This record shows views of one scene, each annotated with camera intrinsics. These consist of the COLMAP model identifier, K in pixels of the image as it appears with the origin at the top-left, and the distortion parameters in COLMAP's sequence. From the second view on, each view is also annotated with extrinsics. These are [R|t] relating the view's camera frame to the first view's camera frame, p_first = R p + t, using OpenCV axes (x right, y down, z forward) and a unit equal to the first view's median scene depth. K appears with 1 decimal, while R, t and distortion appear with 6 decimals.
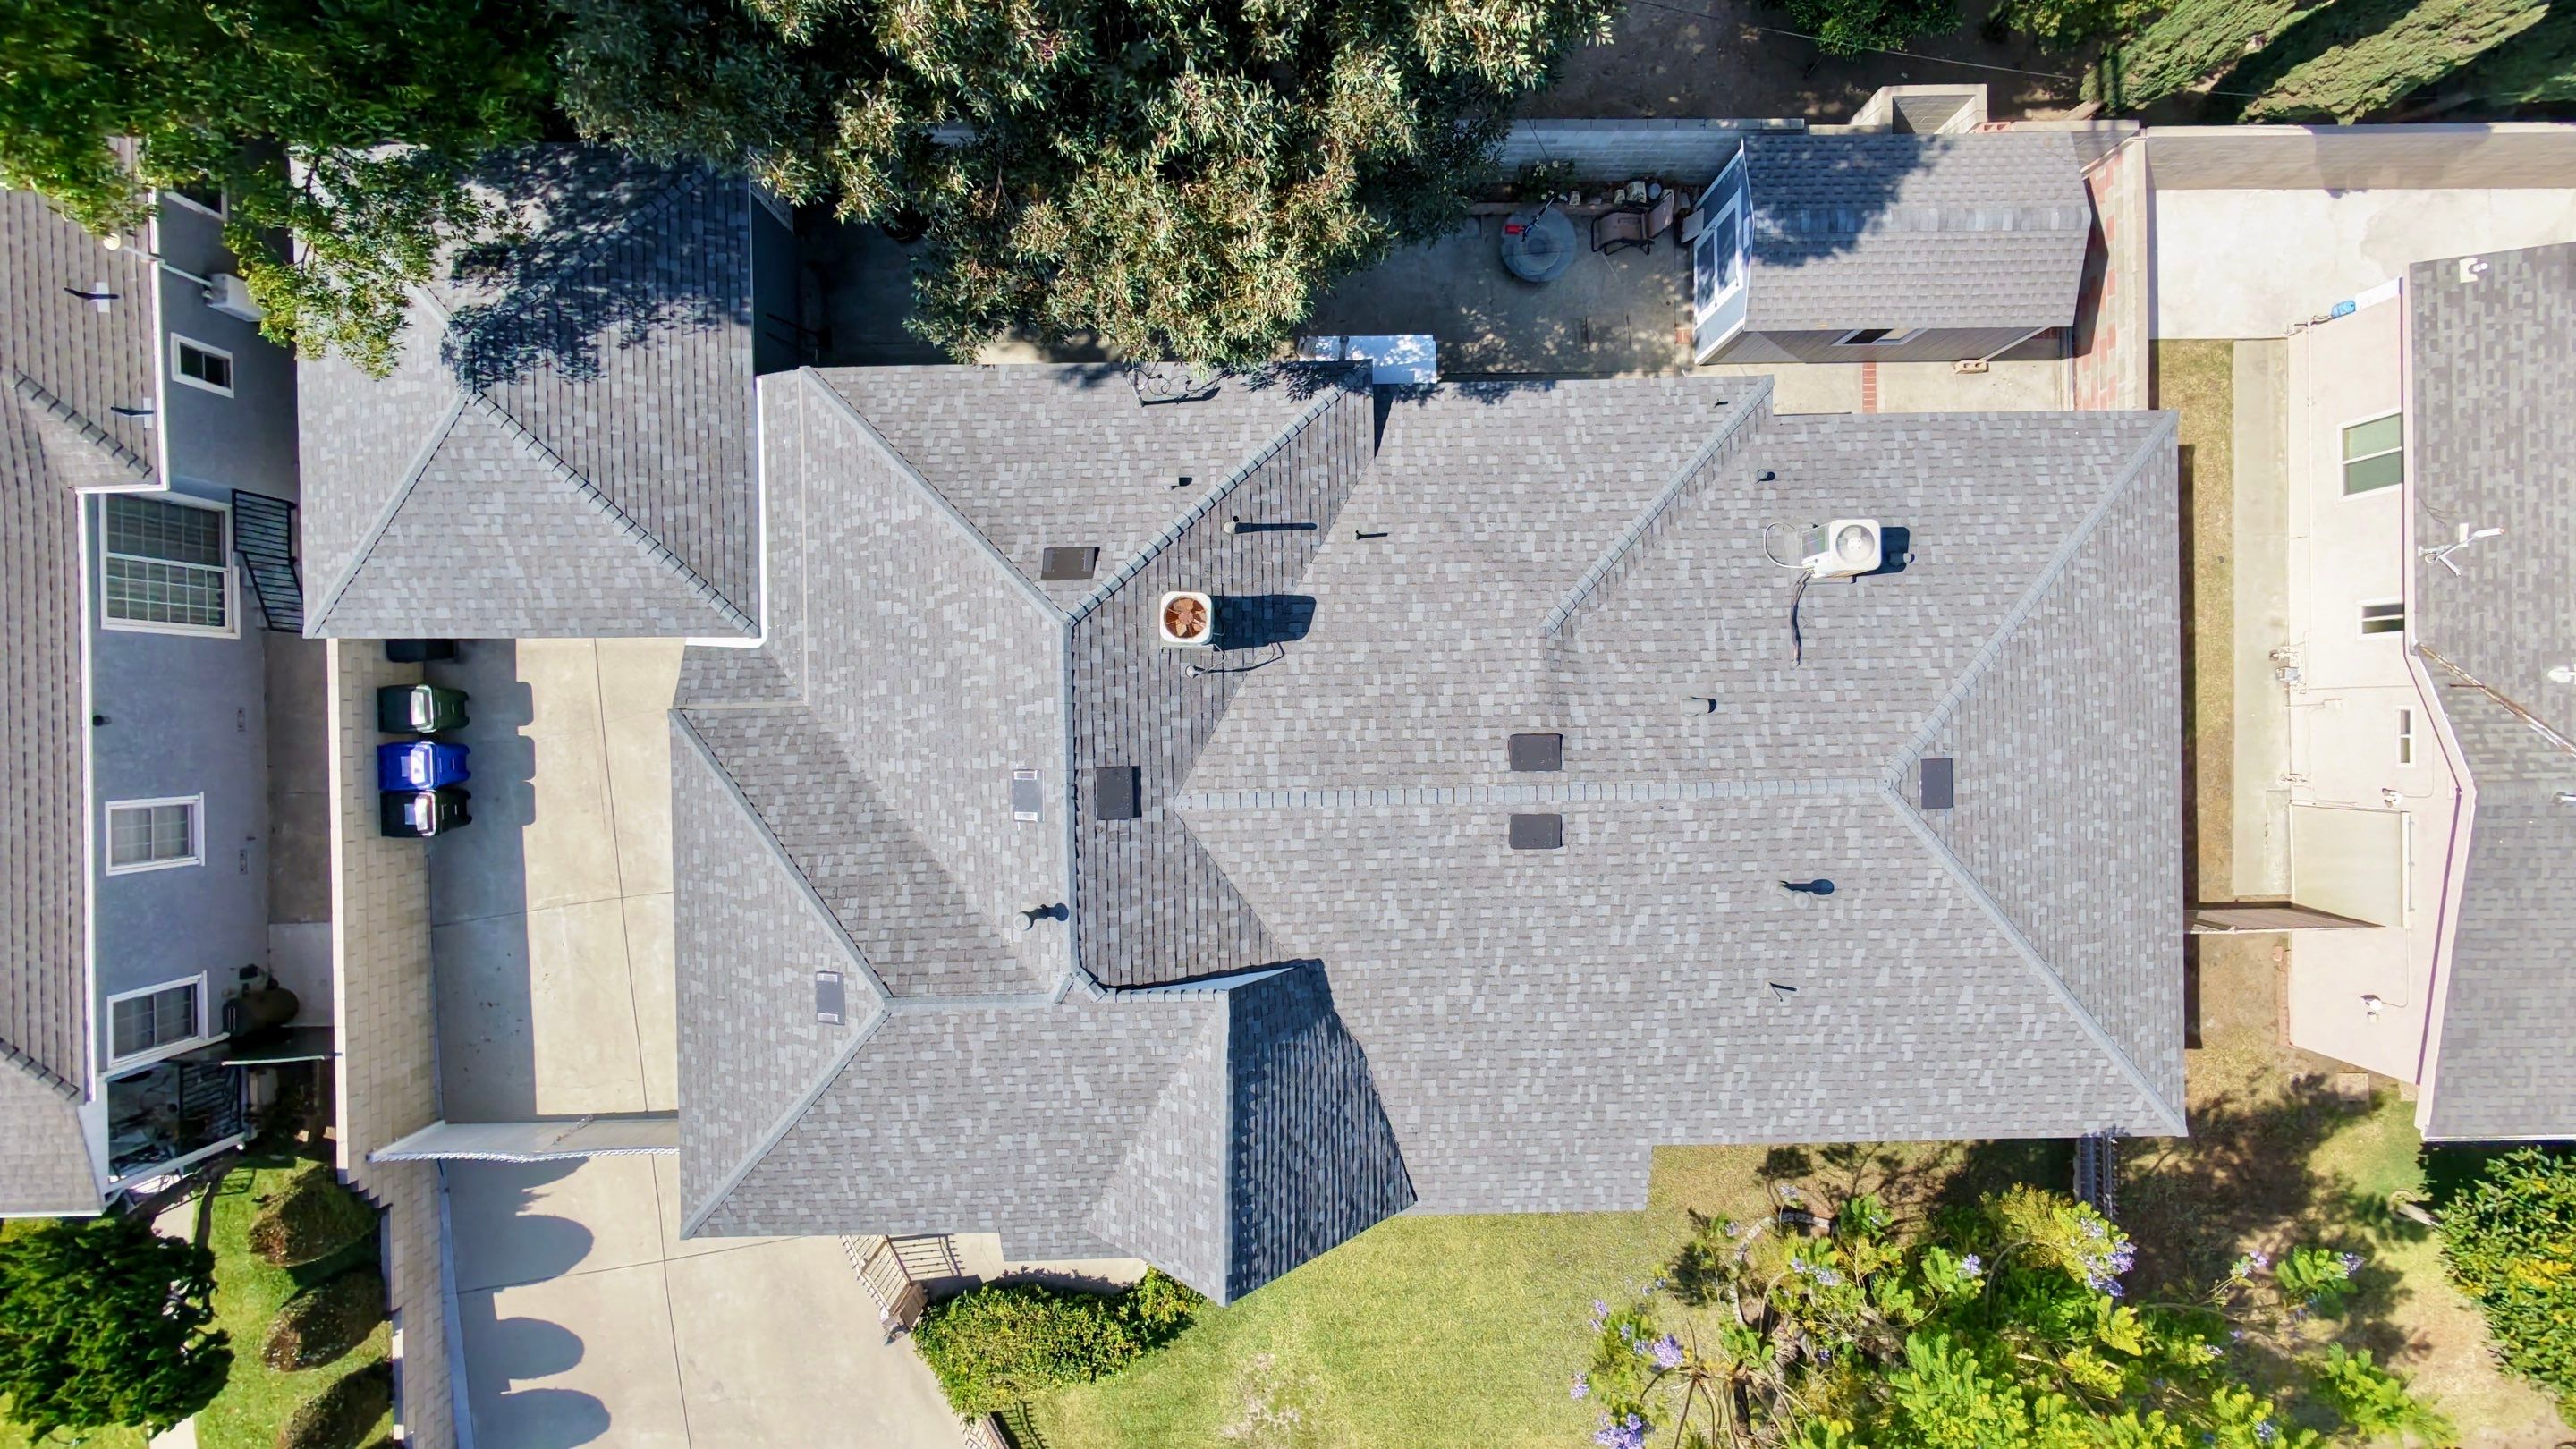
lens RADIAL K [[1231.0, 0, 1285.4], [0, 1231.0, 728.7], [0, 0, 1]] dist [0.000232, -0.000335]
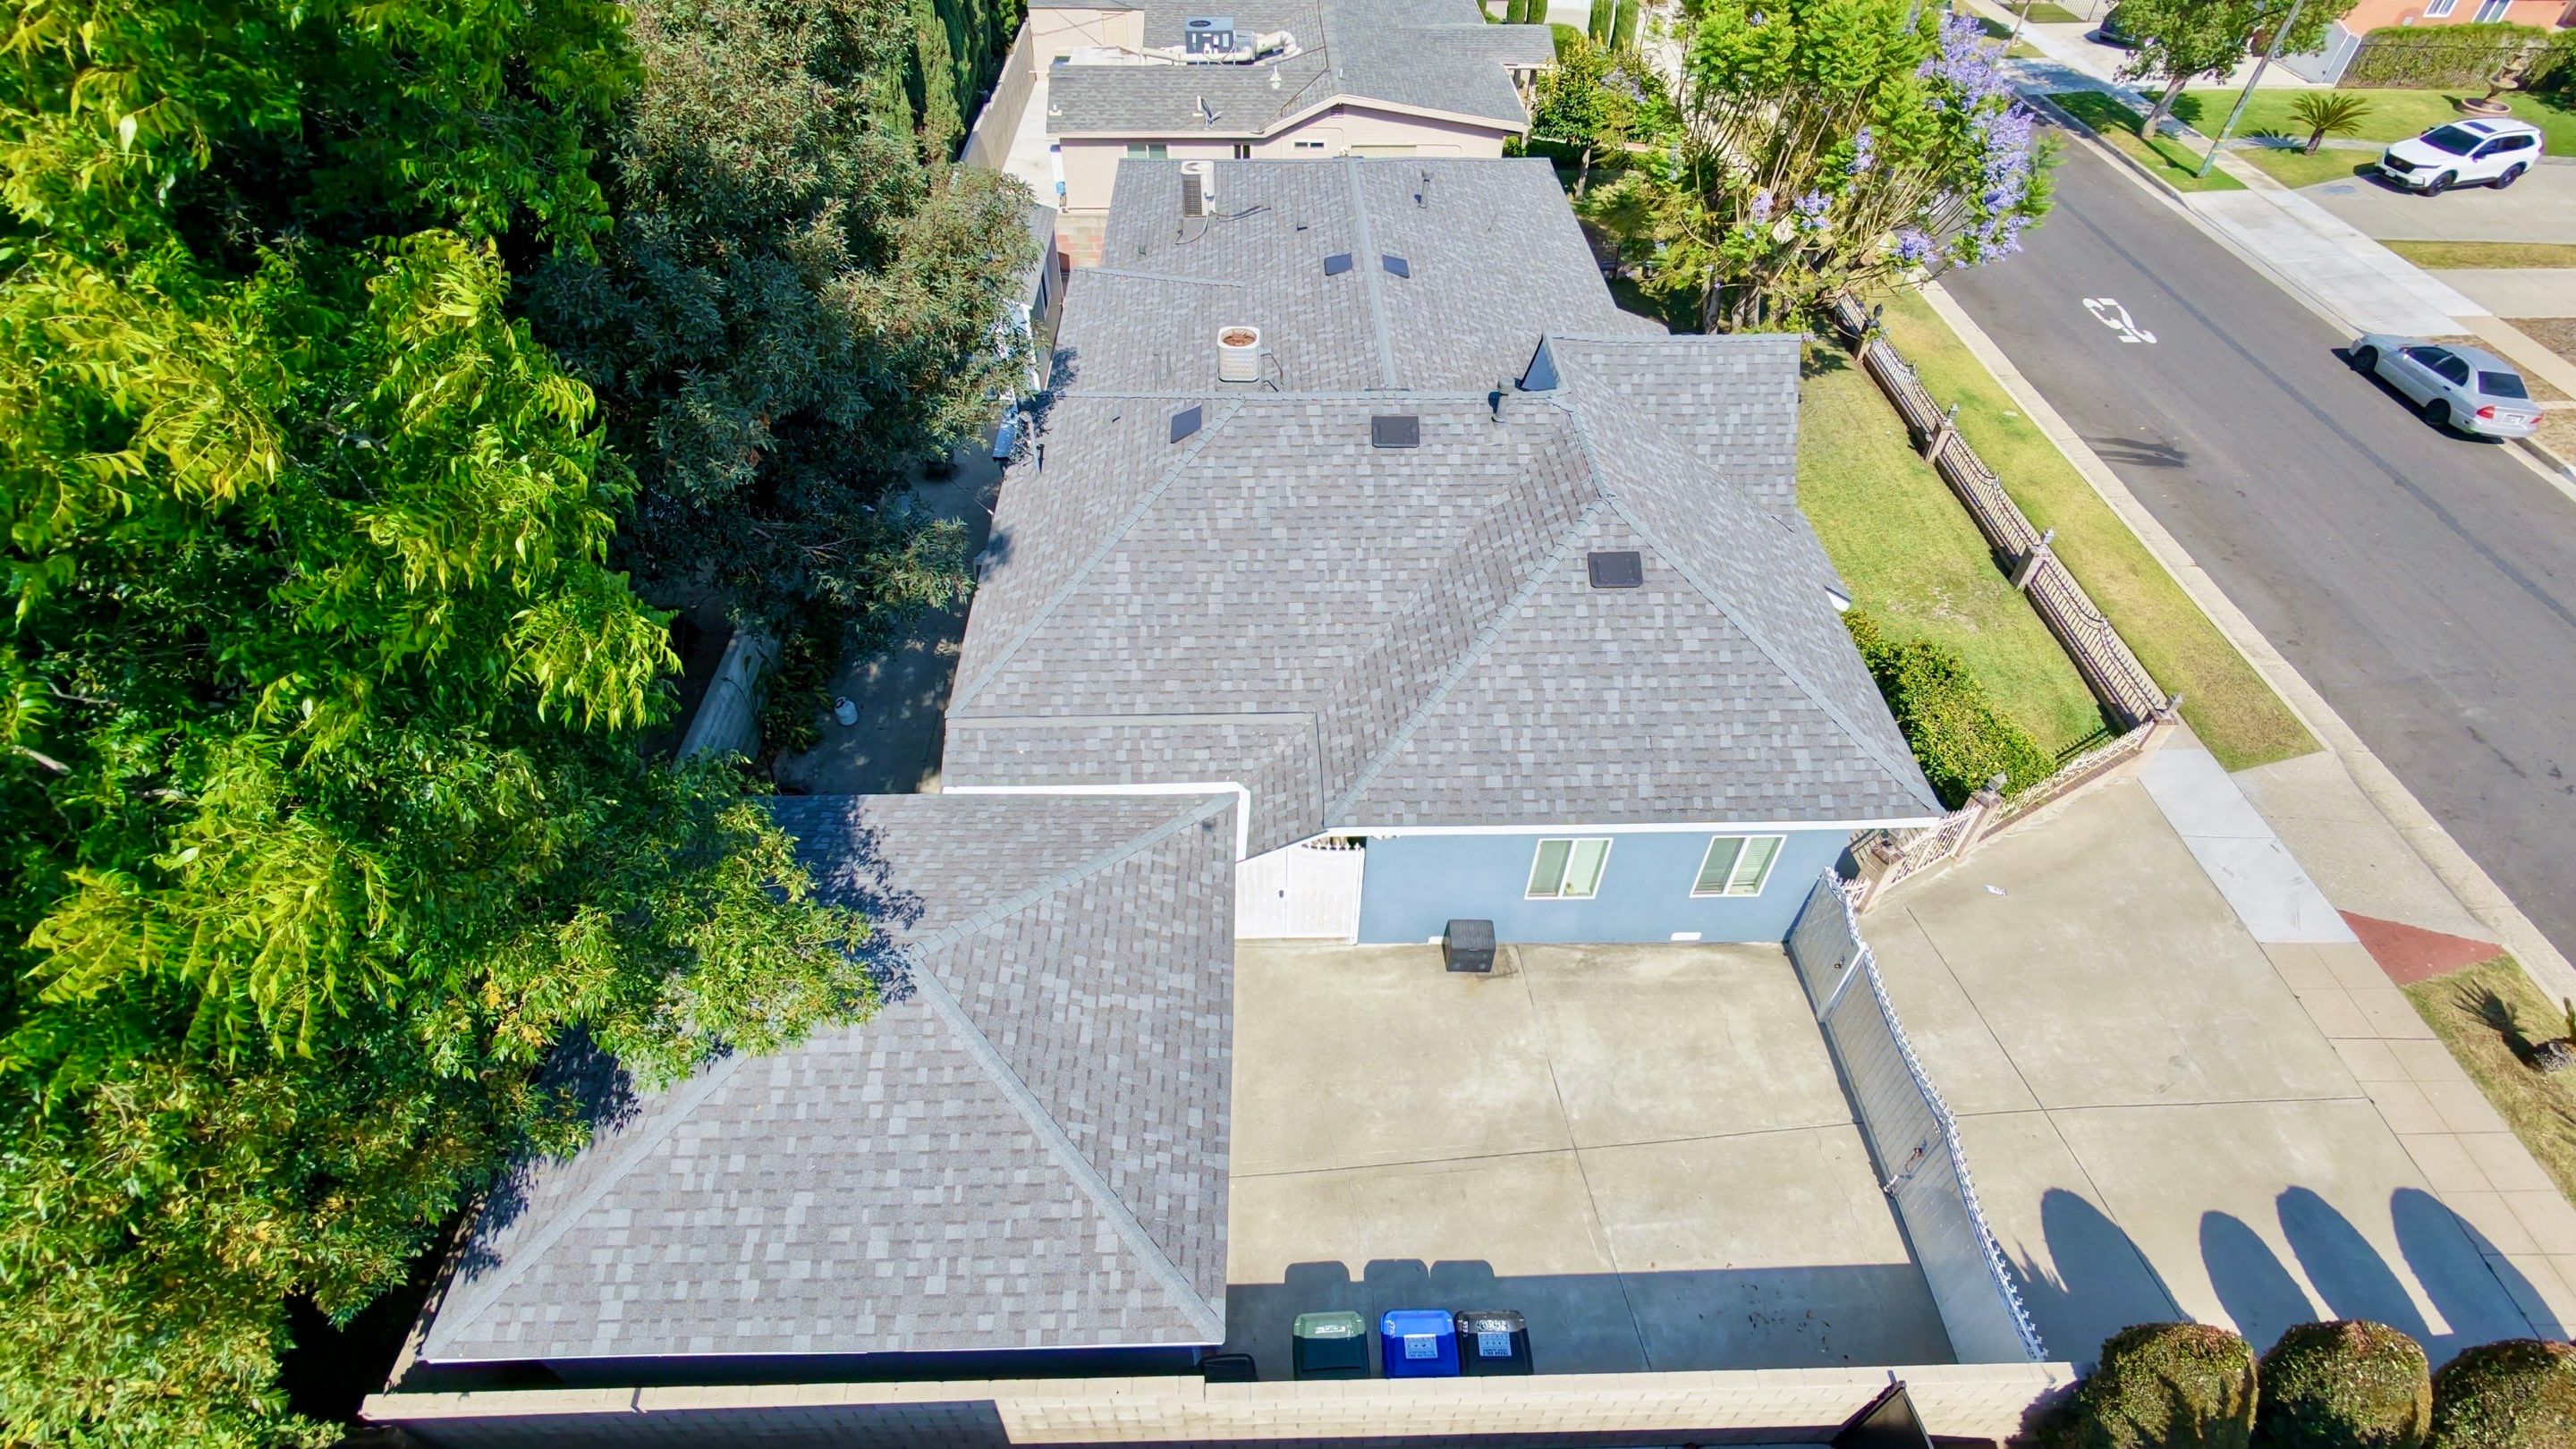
lens RADIAL K [[1230.5, 0, 1286.3], [0, 1230.5, 729.3], [0, 0, 1]] dist [0.002009, 0.001076]
pose [[-0.007763, -0.714256, 0.699841, -1.067253], [0.999970, -0.006070, 0.004898, -0.046216], [0.000749, 0.699858, 0.714282, 0.360370]]
